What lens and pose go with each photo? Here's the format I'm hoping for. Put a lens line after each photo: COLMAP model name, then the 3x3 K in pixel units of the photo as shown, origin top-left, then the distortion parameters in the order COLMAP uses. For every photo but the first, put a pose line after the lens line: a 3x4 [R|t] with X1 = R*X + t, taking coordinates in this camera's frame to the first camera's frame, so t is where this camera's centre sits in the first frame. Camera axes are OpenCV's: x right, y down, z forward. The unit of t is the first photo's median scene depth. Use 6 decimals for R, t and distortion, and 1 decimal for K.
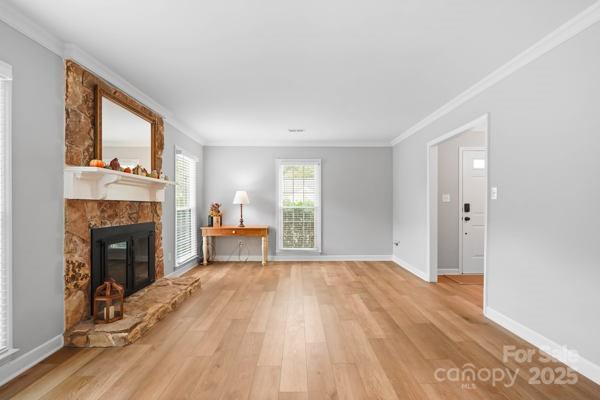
lens RADIAL K [[275.1, 0, 302.0], [0, 275.1, 203.0], [0, 0, 1]] dist [-0.000671, 0.000095]
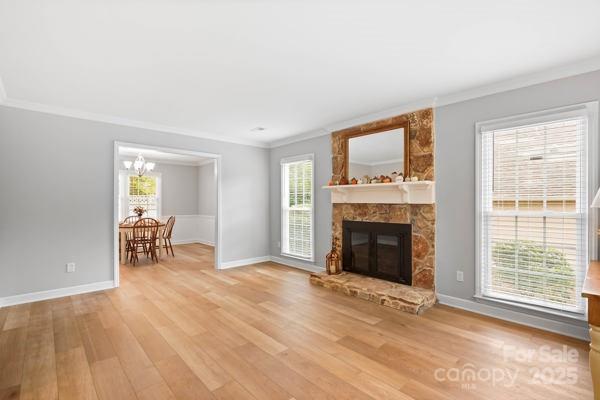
lens RADIAL K [[275.1, 0, 302.0], [0, 275.1, 203.0], [0, 0, 1]] dist [-0.000671, 0.000095]
pose [[-0.733797, 0.001521, -0.679367, 0.520596], [0.002645, 0.999996, -0.000618, -0.010688], [0.679364, -0.002251, -0.733798, 1.834972]]
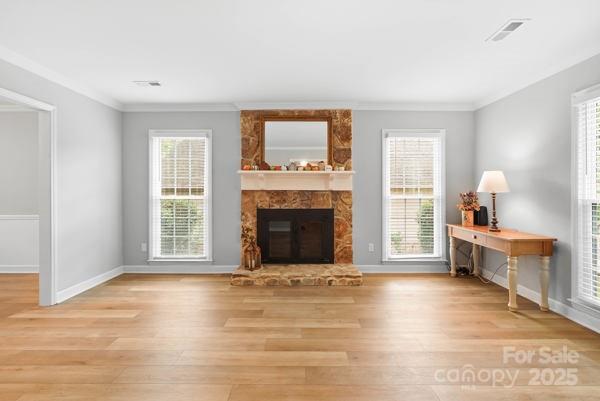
lens RADIAL K [[278.2, 0, 301.1], [0, 278.2, 189.6], [0, 0, 1]] dist [-0.000788, -0.000103]
pose [[-0.012069, -0.004442, -0.999917, 0.728675], [0.002943, 0.999986, -0.004477, -0.005263], [0.999923, -0.002997, -0.012056, 1.116100]]
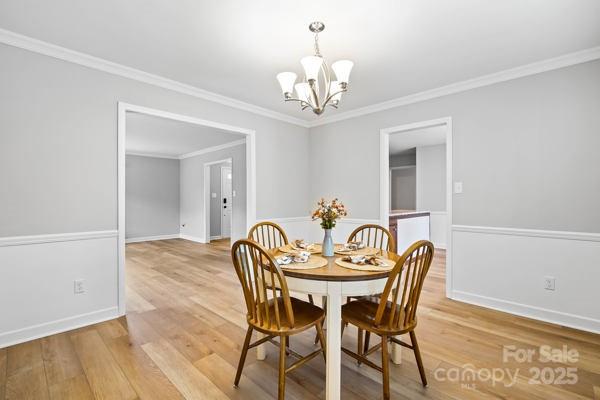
lens RADIAL K [[275.6, 0, 300.0], [0, 275.6, 200.0], [0, 0, 1]] dist [-0.033577, -0.000066]
pose [[0.701712, -0.005354, 0.712441, -0.510073], [0.001822, 0.999982, 0.005720, 0.006875], [-0.712459, -0.002716, 0.701709, -0.929116]]
